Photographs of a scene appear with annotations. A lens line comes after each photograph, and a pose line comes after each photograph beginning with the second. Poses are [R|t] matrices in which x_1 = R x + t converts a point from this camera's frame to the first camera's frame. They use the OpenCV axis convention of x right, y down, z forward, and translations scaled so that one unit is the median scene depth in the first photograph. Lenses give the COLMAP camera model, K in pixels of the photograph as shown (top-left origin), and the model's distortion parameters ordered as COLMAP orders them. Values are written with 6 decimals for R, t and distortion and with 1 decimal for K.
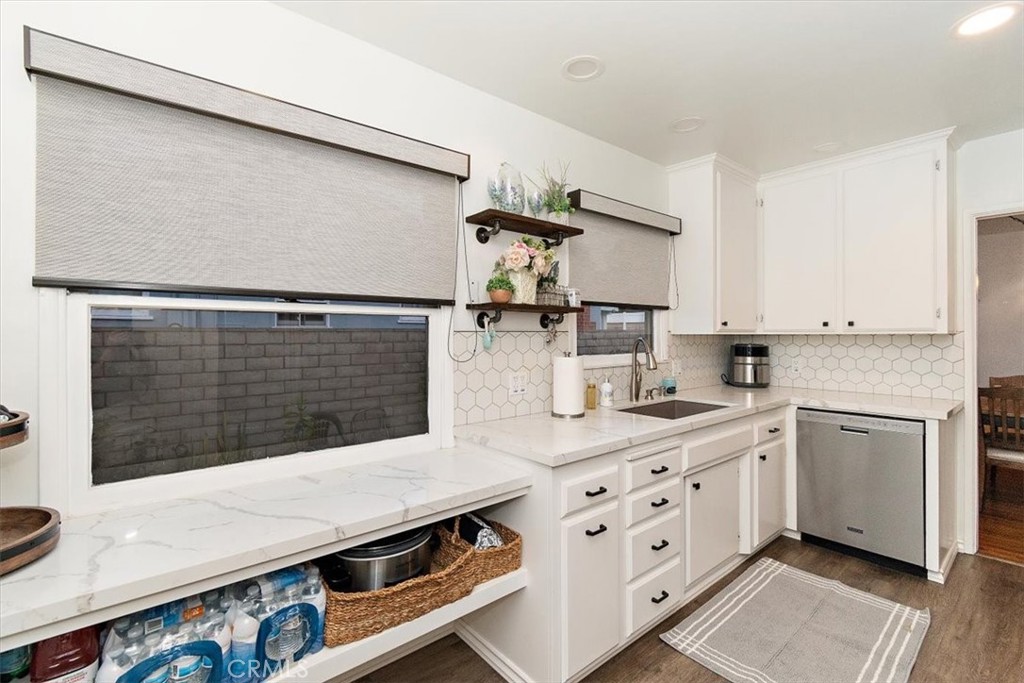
lens RADIAL K [[453.8, 0, 509.7], [0, 453.8, 334.7], [0, 0, 1]] dist [-0.000221, -0.000161]
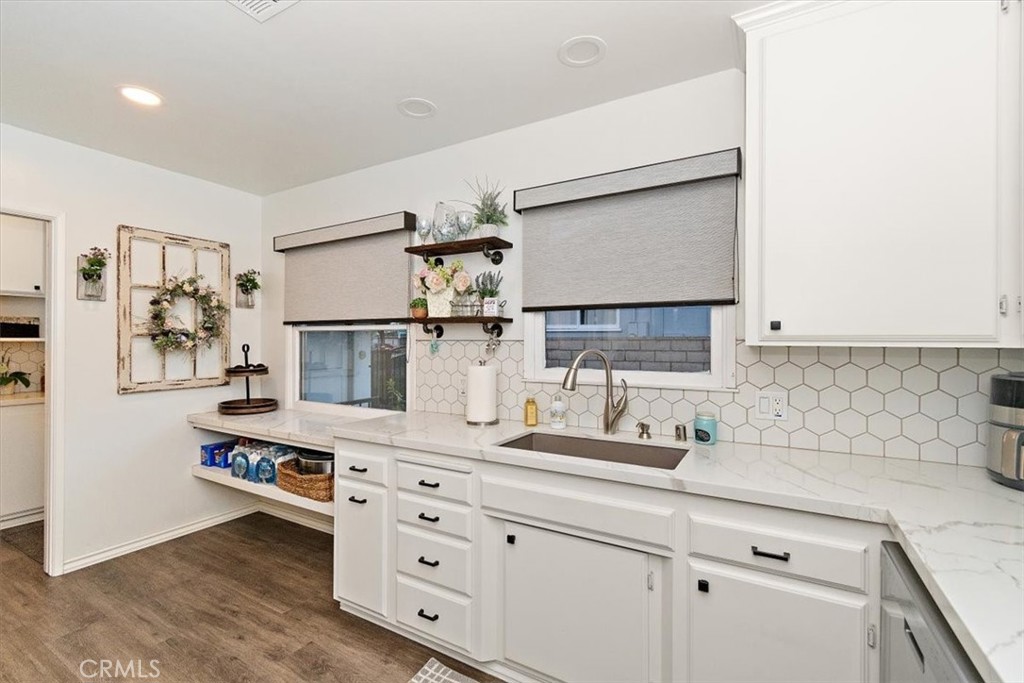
lens RADIAL K [[454.1, 0, 508.9], [0, 454.1, 341.4], [0, 0, 1]] dist [0.001147, 0.000397]
pose [[0.344588, 0.003609, -0.938747, 1.073830], [-0.005502, 0.999983, 0.001825, -0.007602], [0.938738, 0.004536, 0.344602, 0.682385]]
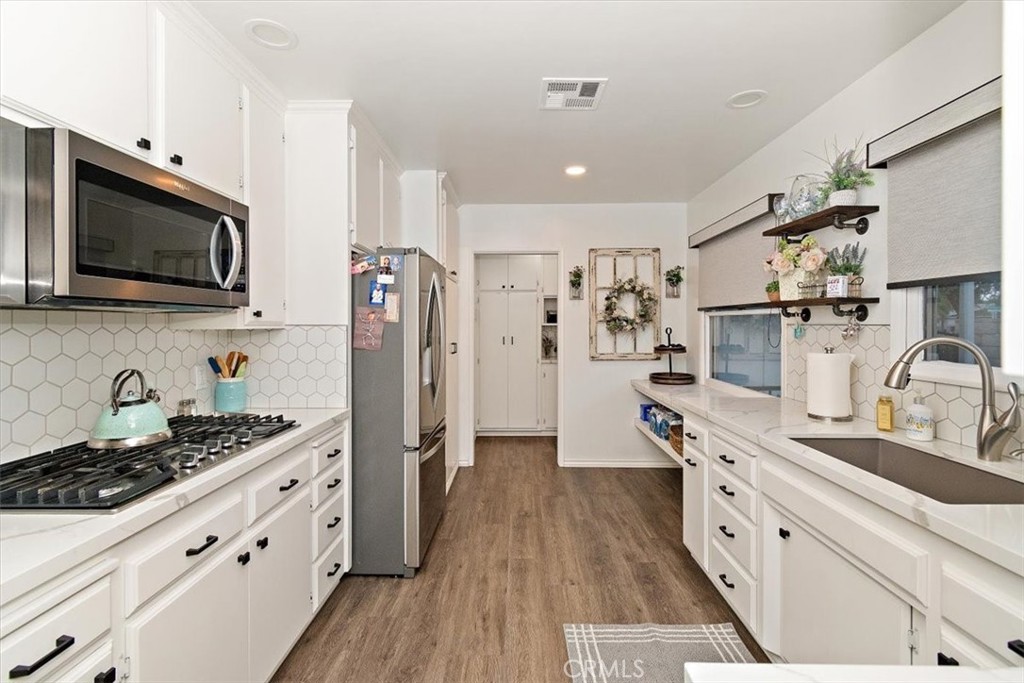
lens RADIAL K [[459.4, 0, 507.3], [0, 459.4, 325.6], [0, 0, 1]] dist [0.000820, 0.000143]
pose [[-0.653543, 0.007592, -0.756851, 1.202582], [0.002786, 0.999967, 0.007625, -0.014497], [0.756884, 0.002875, -0.653543, 1.079816]]
